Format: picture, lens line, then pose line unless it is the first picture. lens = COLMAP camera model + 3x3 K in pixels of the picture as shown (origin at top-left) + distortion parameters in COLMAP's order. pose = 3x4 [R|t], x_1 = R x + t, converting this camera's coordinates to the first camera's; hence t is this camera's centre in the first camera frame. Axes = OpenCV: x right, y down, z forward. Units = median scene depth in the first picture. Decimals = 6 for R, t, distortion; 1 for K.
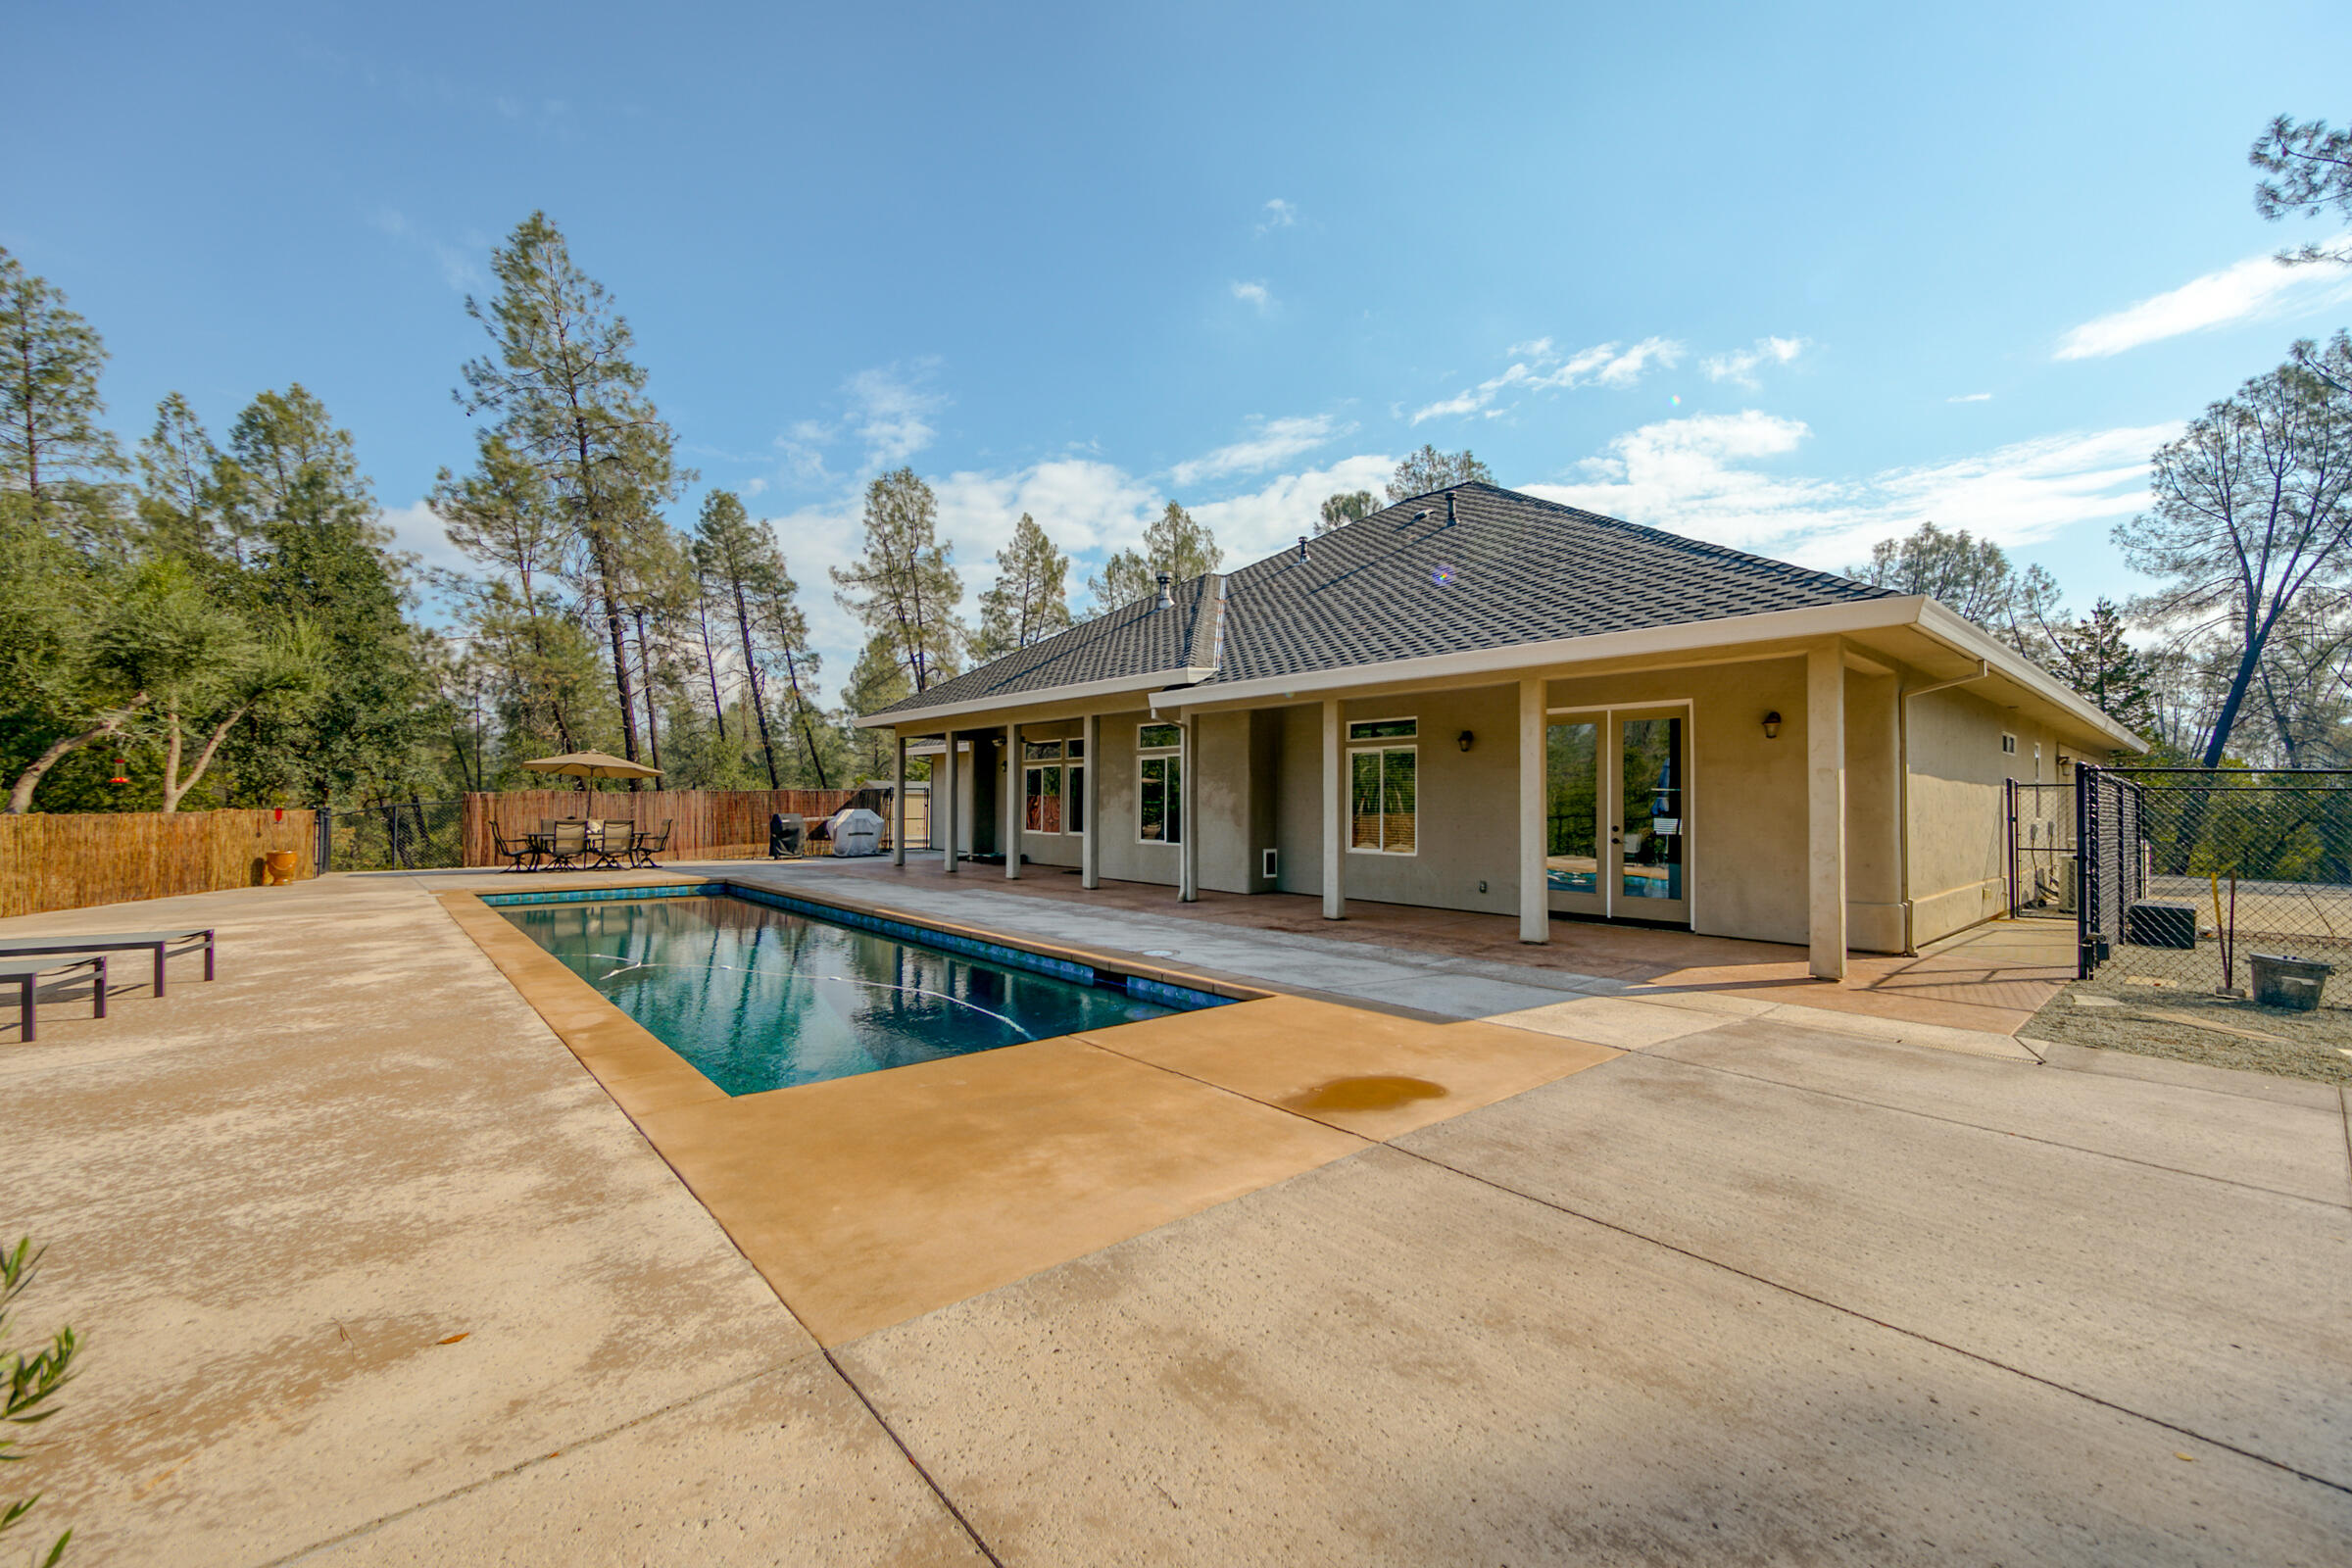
lens RADIAL K [[933.0, 0, 1167.3], [0, 933.0, 786.4], [0, 0, 1]] dist [0.003379, 0.000635]
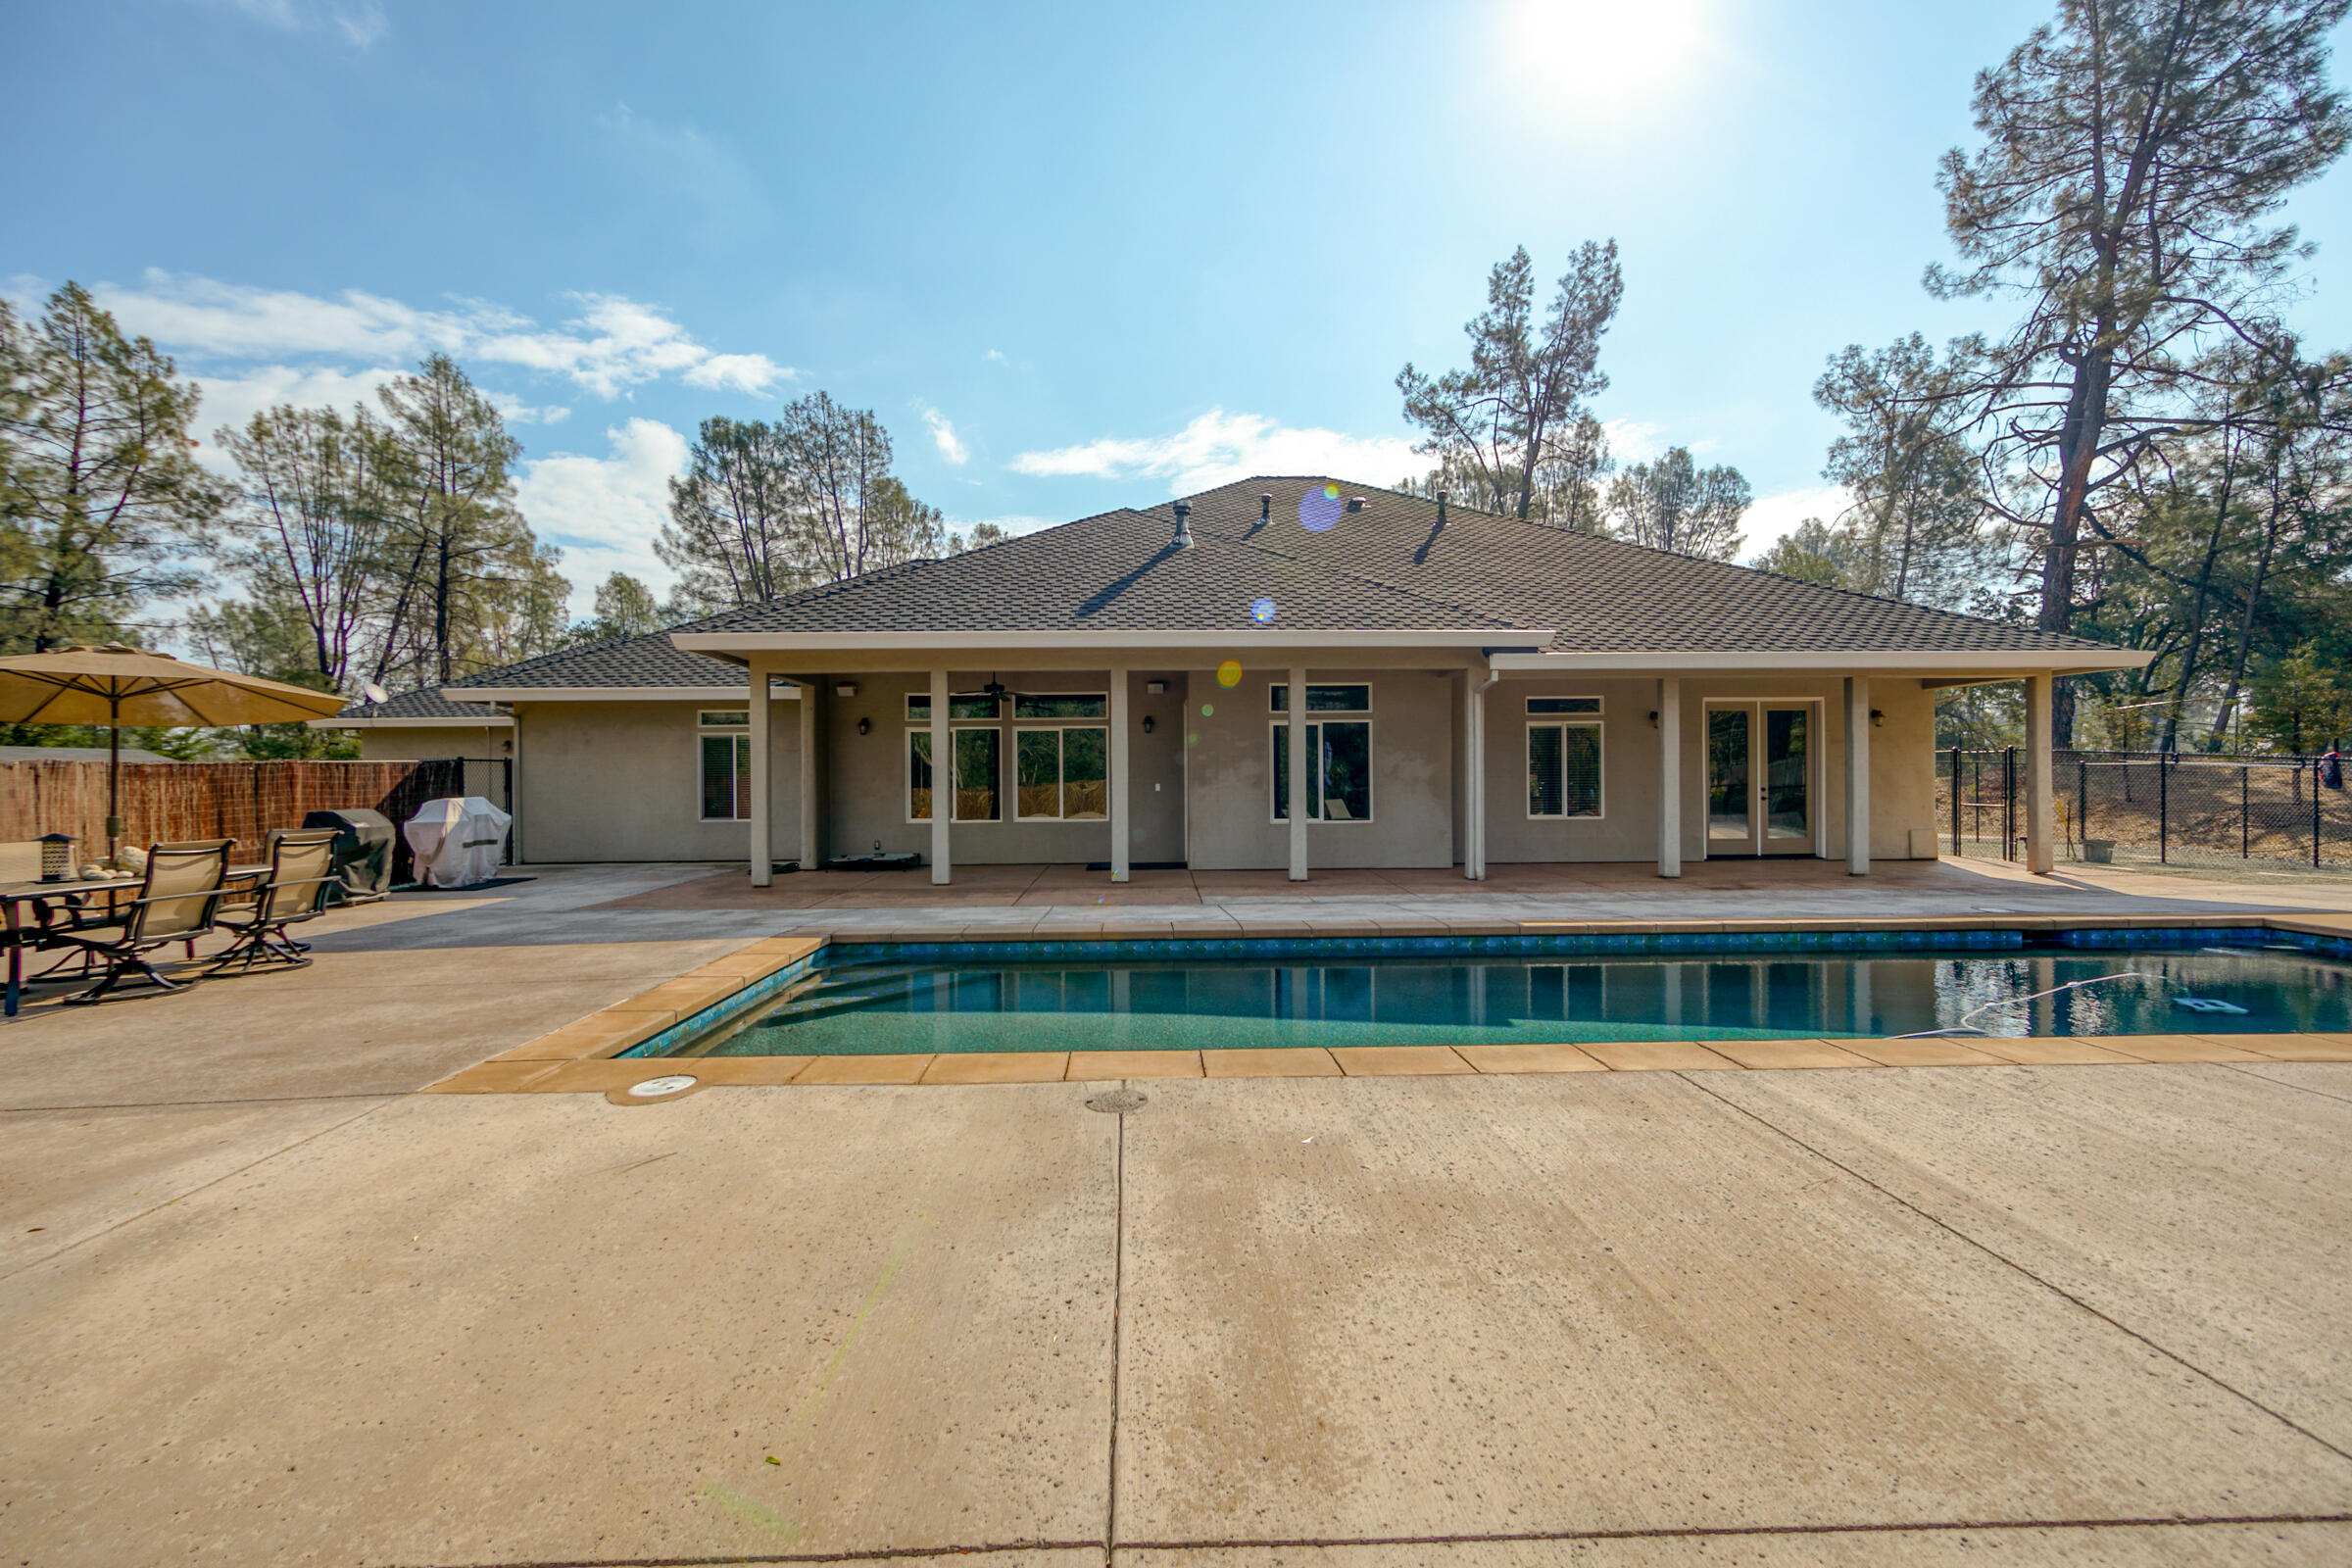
lens RADIAL K [[933.0, 0, 1179.6], [0, 933.0, 774.7], [0, 0, 1]] dist [0.003379, 0.000635]
pose [[0.645459, -0.003049, 0.763789, -0.221577], [-0.003685, 0.999968, 0.007105, 0.003530], [-0.763786, -0.007400, 0.645427, 0.154712]]
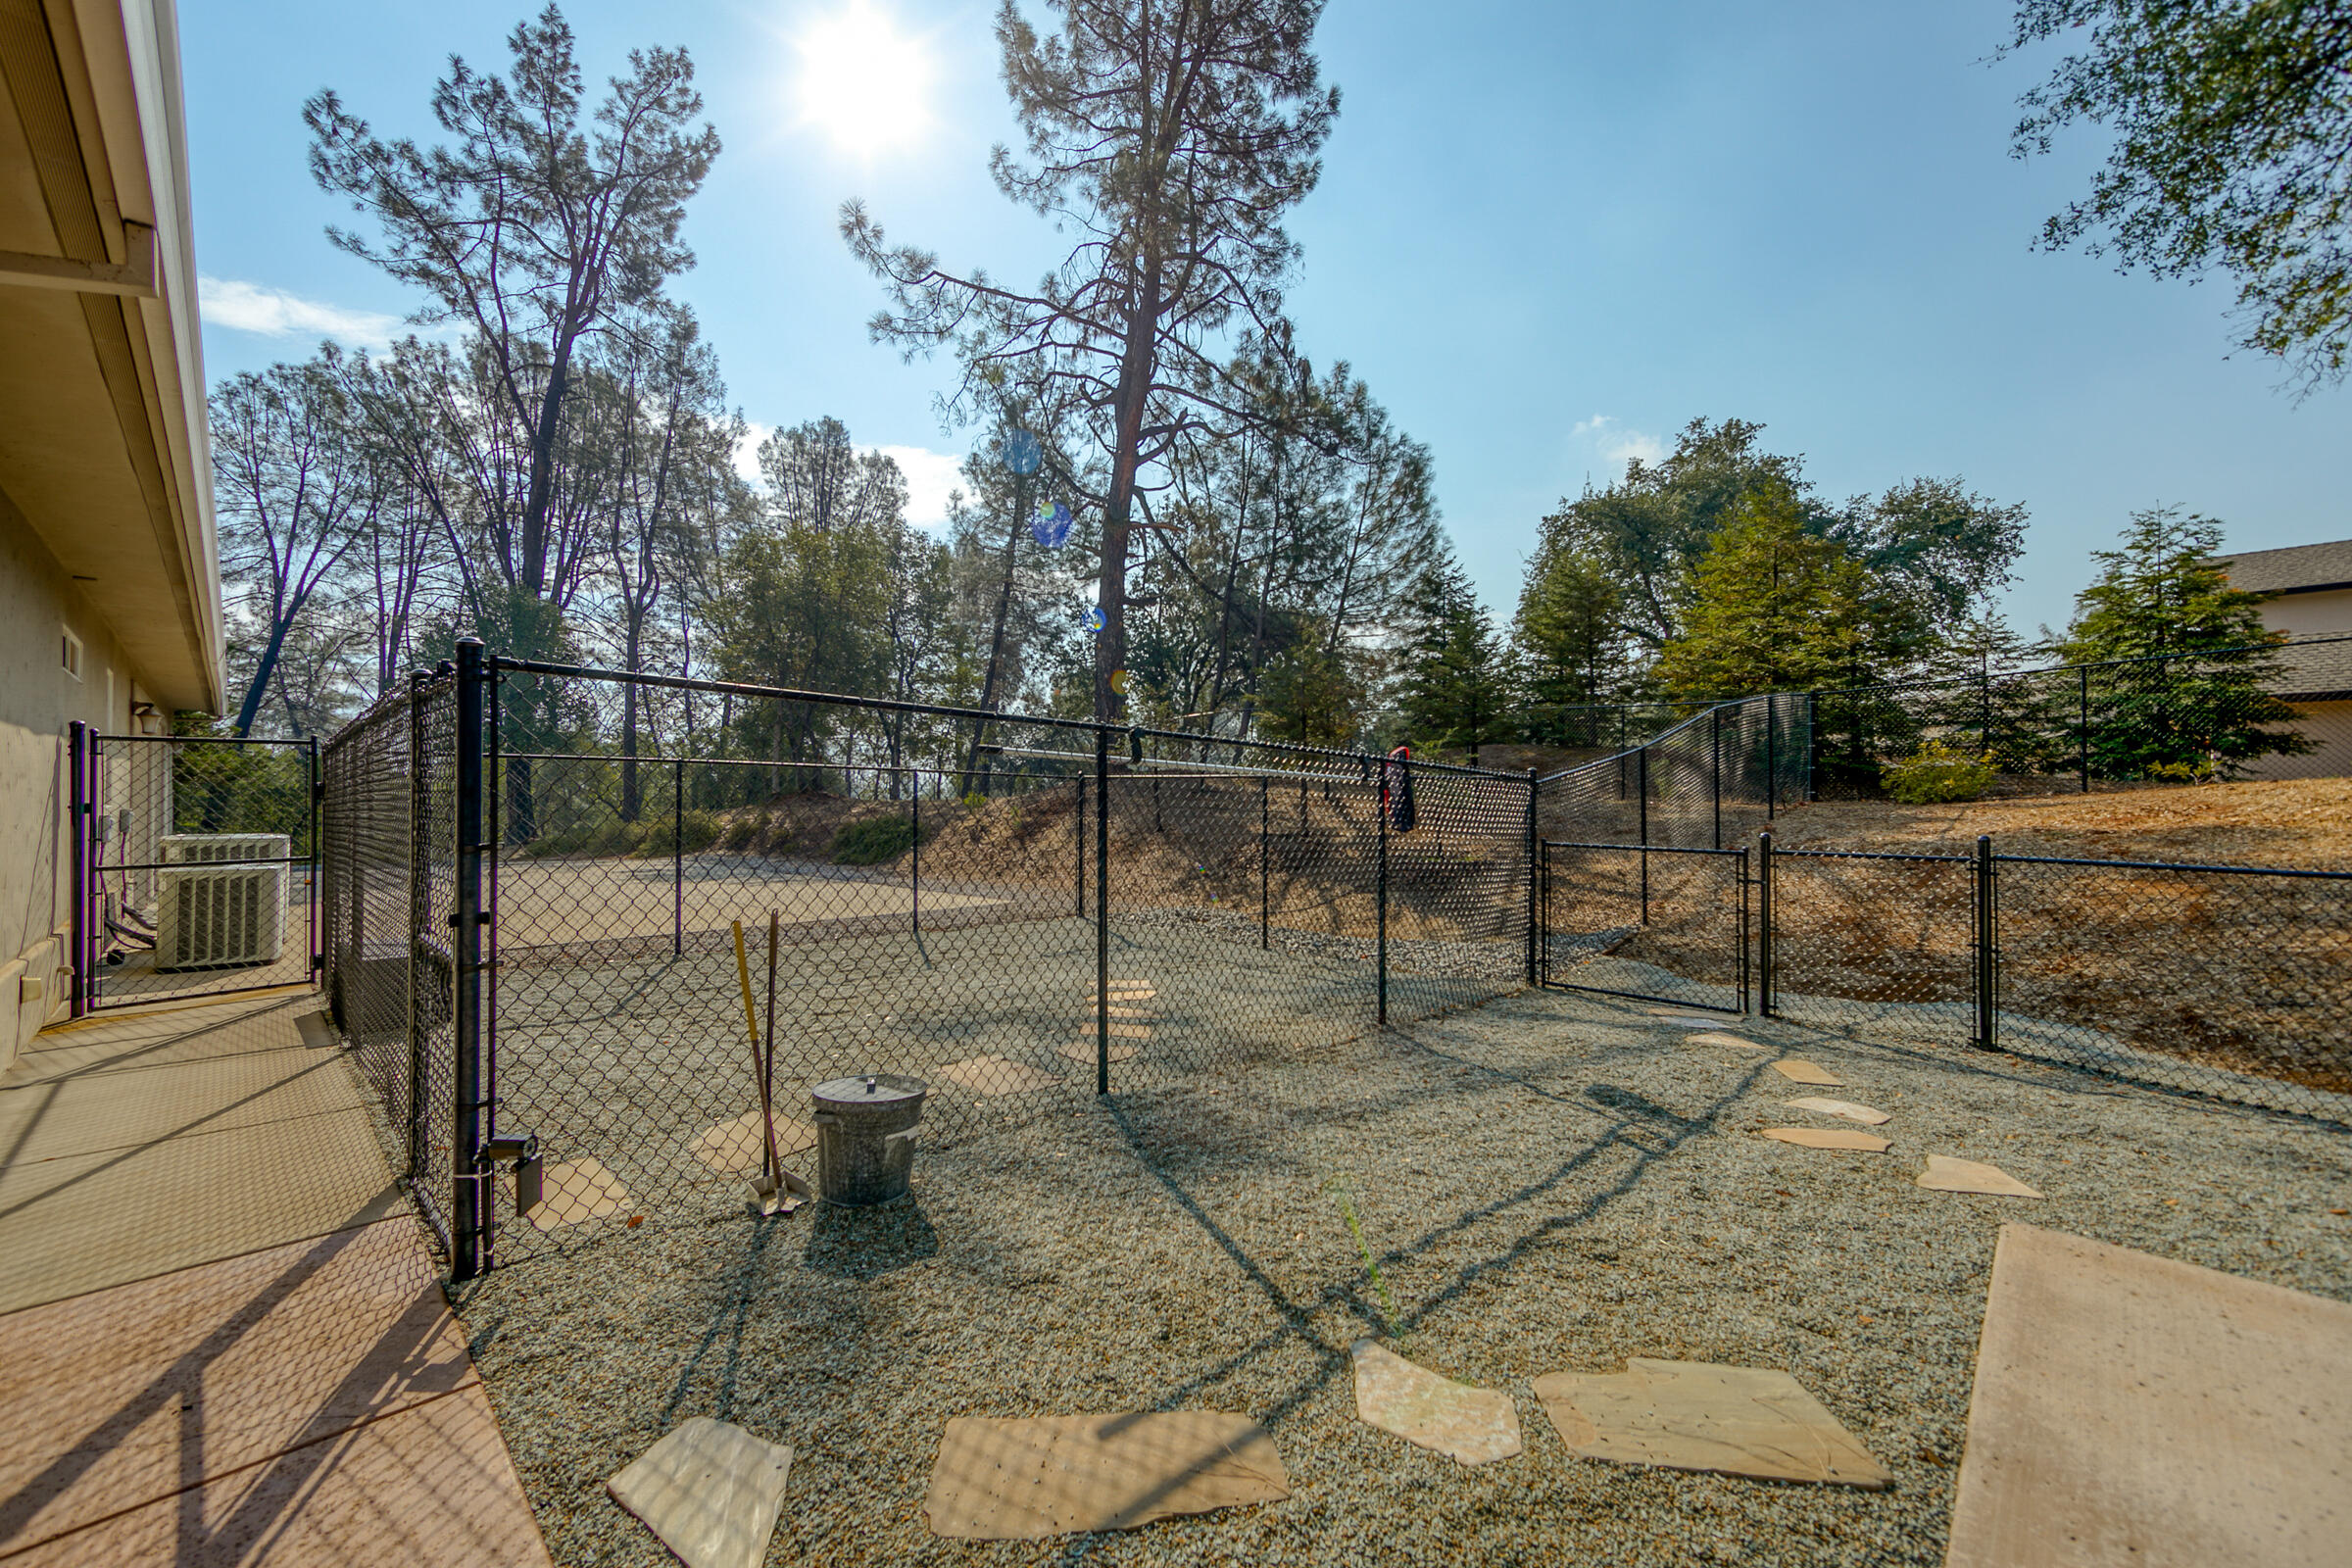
lens RADIAL K [[933.0, 0, 1176.3], [0, 933.0, 776.4], [0, 0, 1]] dist [0.003379, 0.000635]
pose [[-0.072712, 0.008957, 0.997313, 0.091142], [-0.014326, 0.999847, -0.010024, 0.003724], [-0.997250, -0.015016, -0.072573, 0.113295]]
